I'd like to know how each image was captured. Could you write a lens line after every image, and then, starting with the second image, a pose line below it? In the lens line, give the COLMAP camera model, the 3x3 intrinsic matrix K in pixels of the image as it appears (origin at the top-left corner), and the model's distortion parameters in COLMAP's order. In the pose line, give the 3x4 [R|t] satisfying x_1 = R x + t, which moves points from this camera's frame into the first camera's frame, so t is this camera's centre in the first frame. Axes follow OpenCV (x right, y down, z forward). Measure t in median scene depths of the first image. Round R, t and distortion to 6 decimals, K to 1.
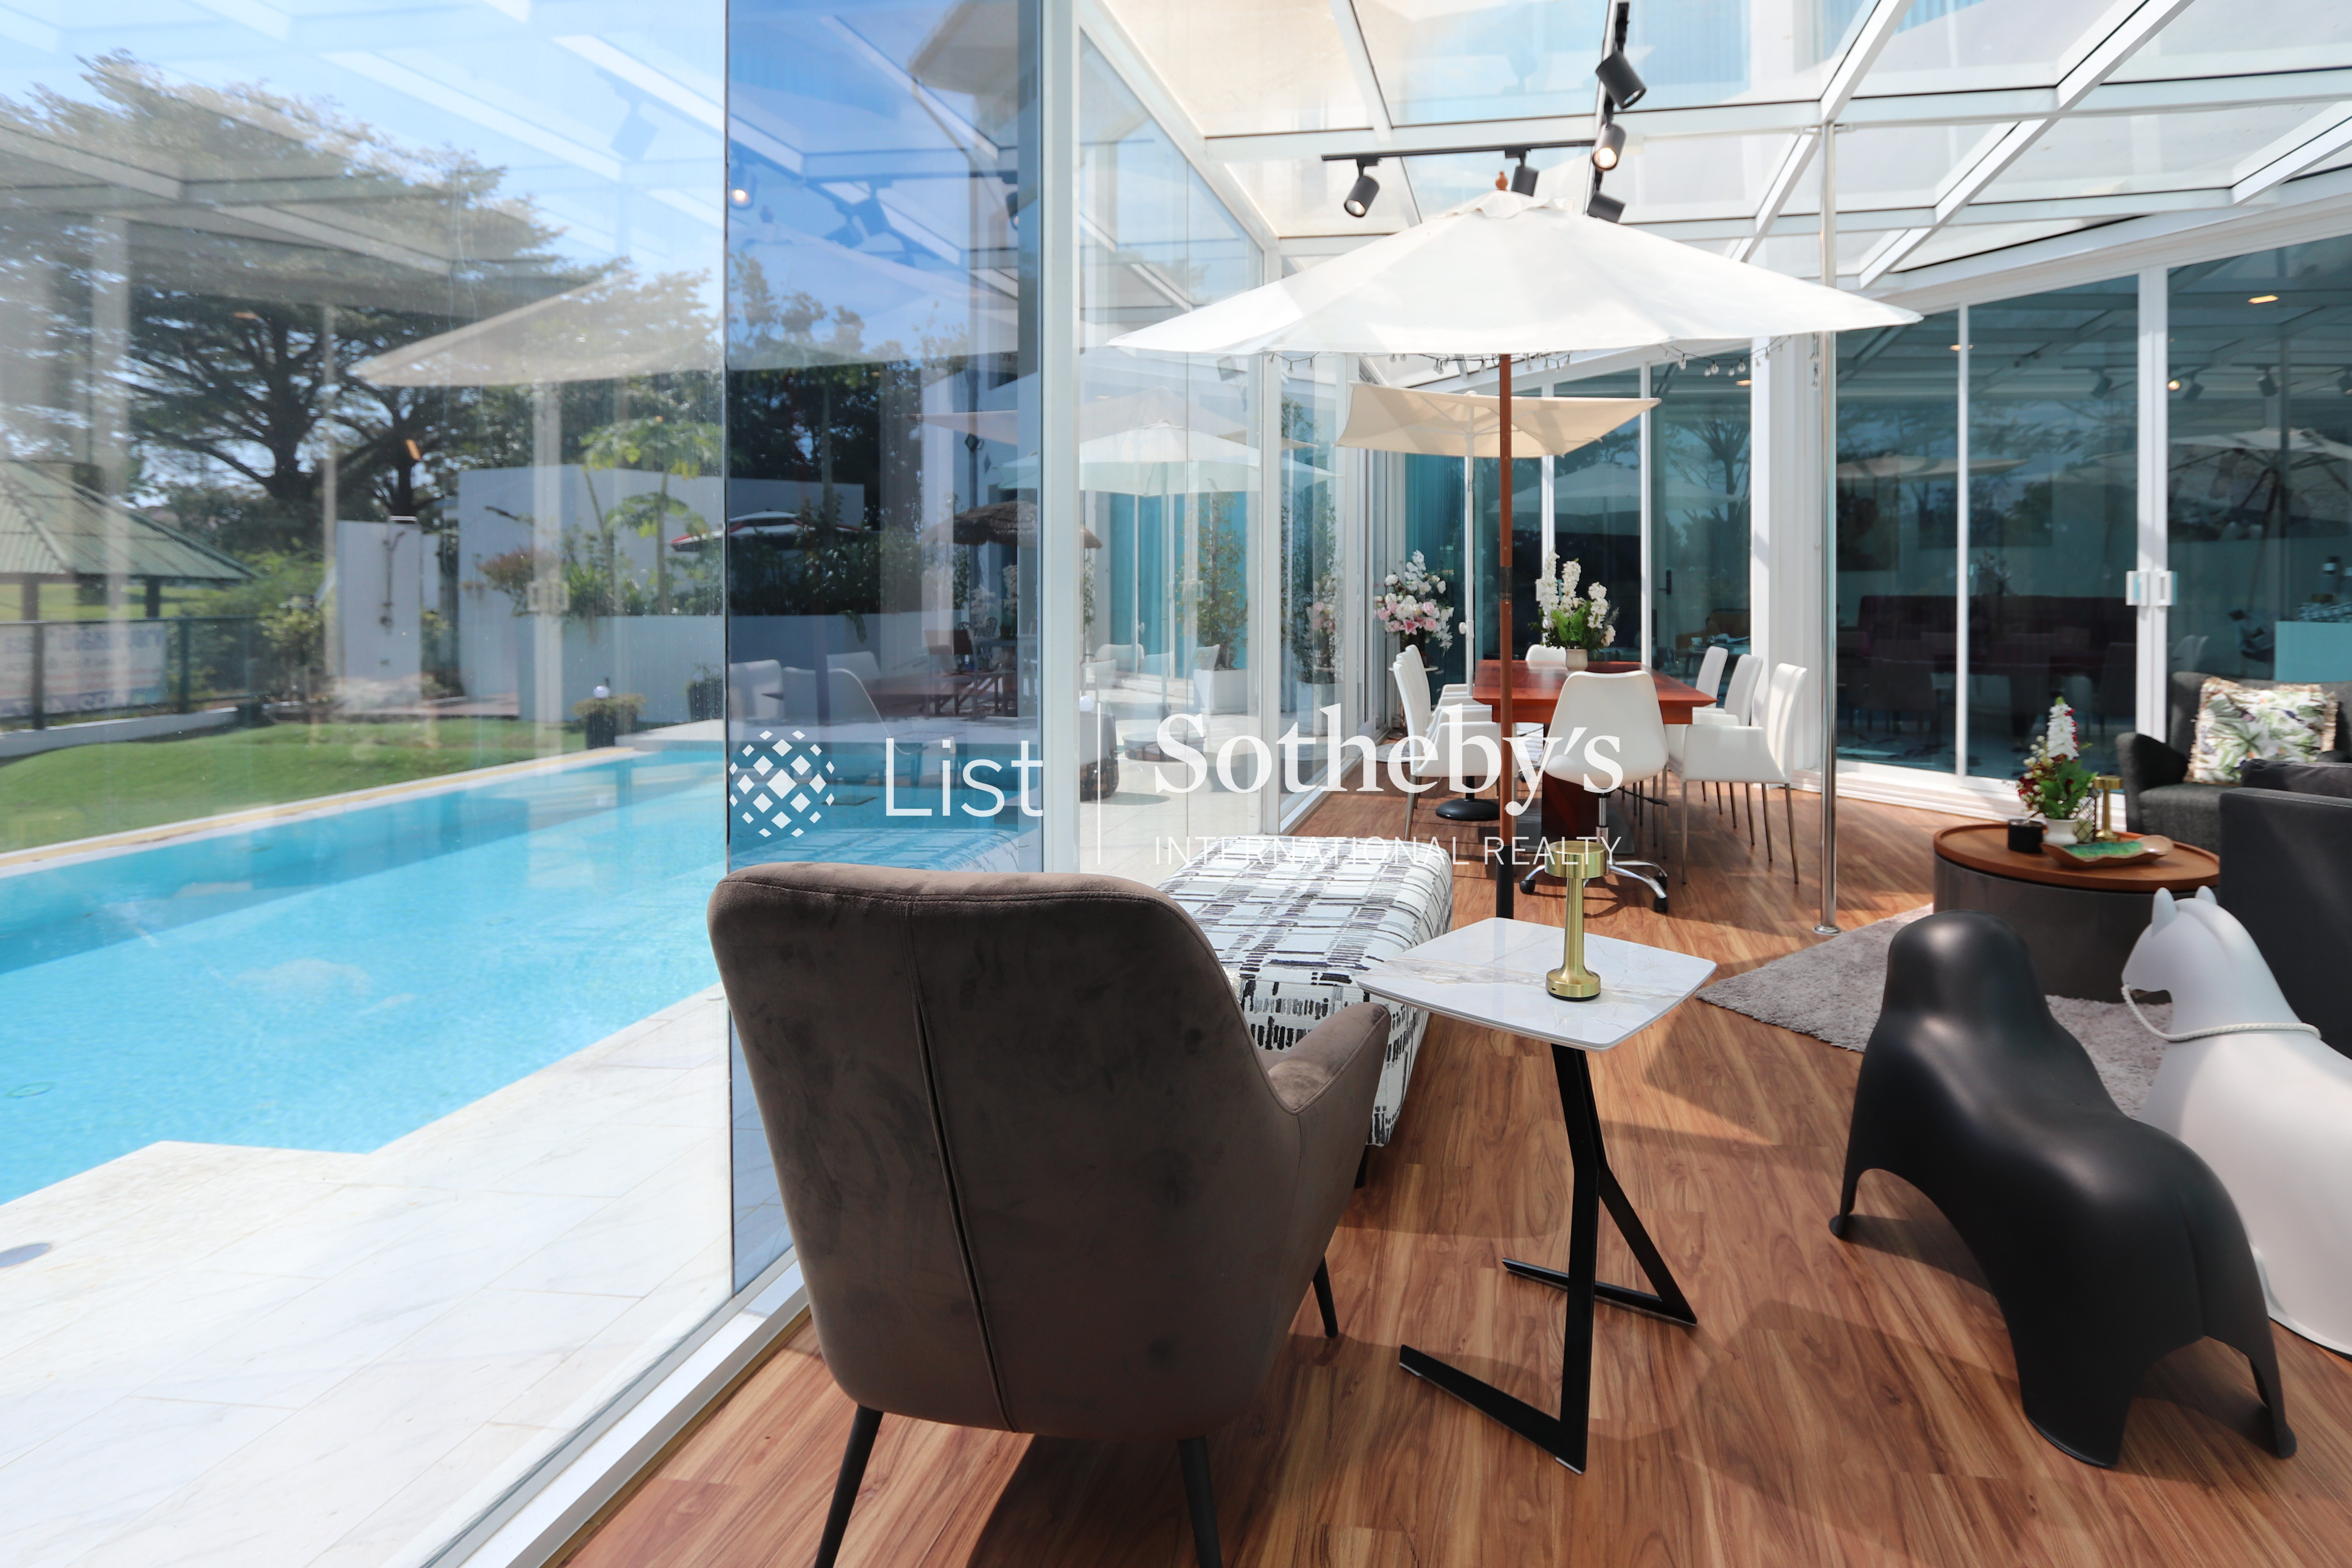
lens RADIAL K [[1169.8, 0, 1175.4], [0, 1169.8, 734.7], [0, 0, 1]] dist [-0.028669, 0.000521]
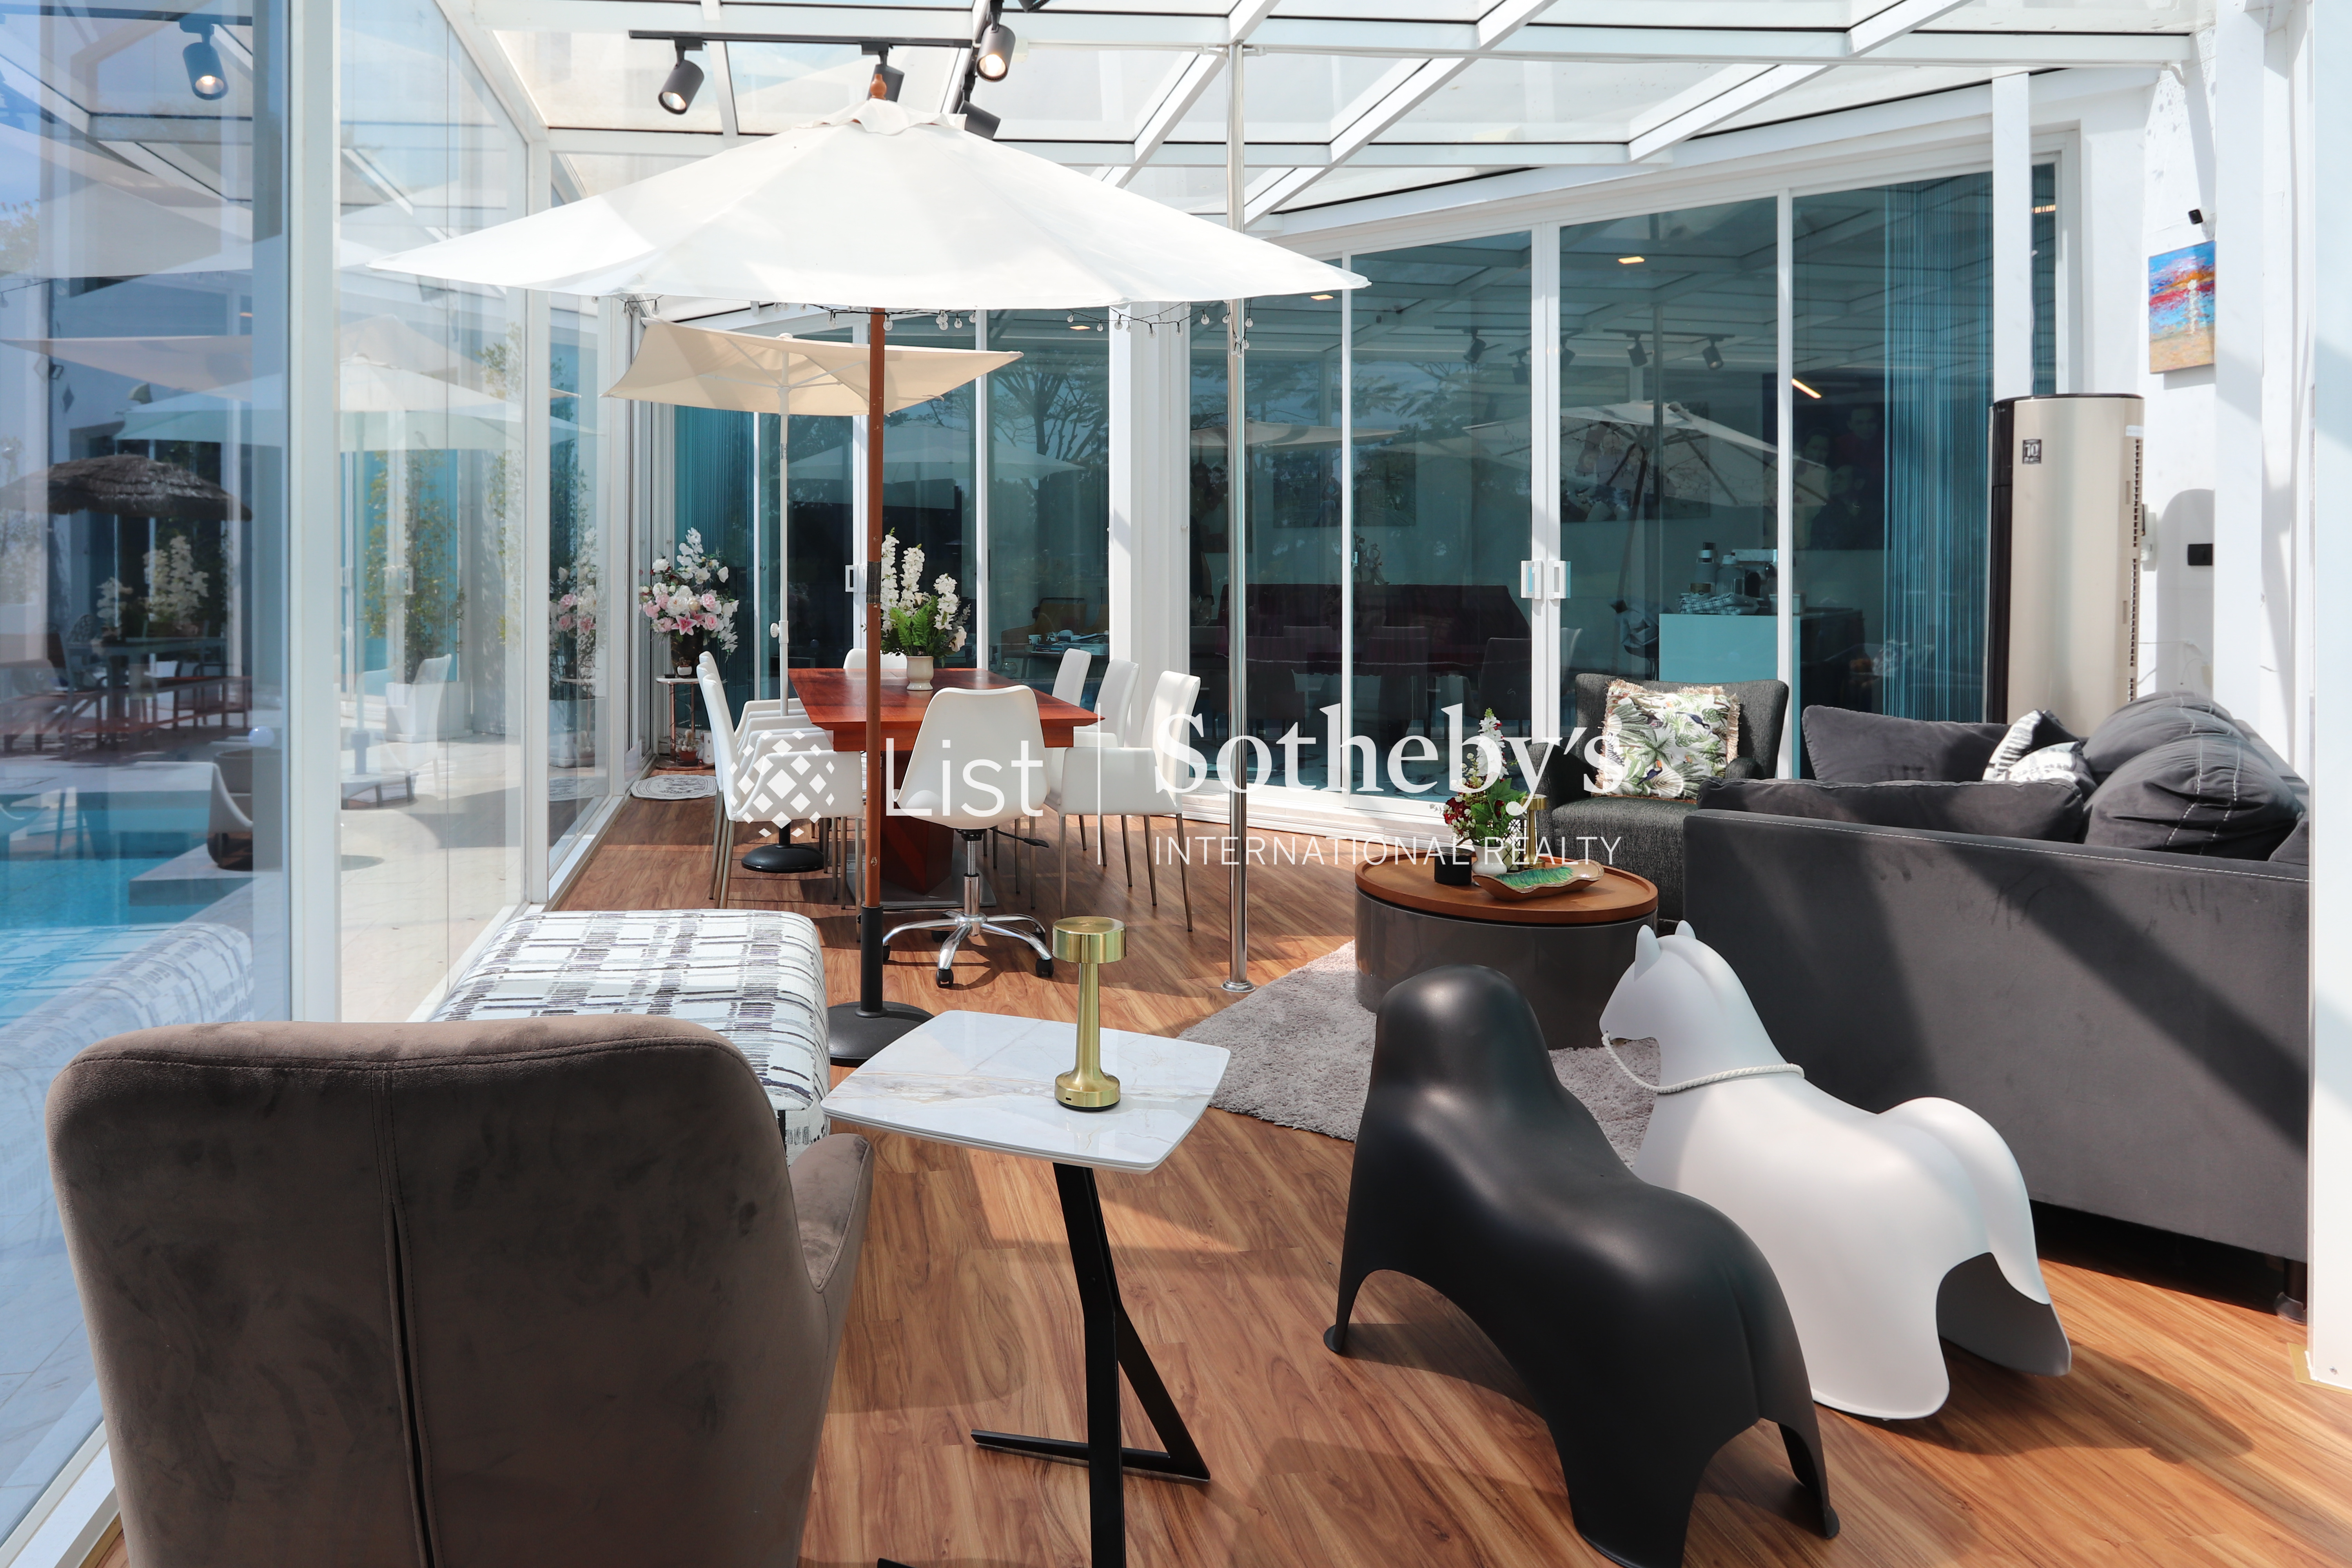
lens RADIAL K [[1462.5, 0, 1175.6], [0, 1462.5, 822.1], [0, 0, 1]] dist [-0.033831, 0.005108]
pose [[0.965181, -0.032207, 0.259591, 0.226342], [0.033086, 0.999452, 0.000985, 0.042658], [-0.259481, 0.007638, 0.965718, -0.020924]]
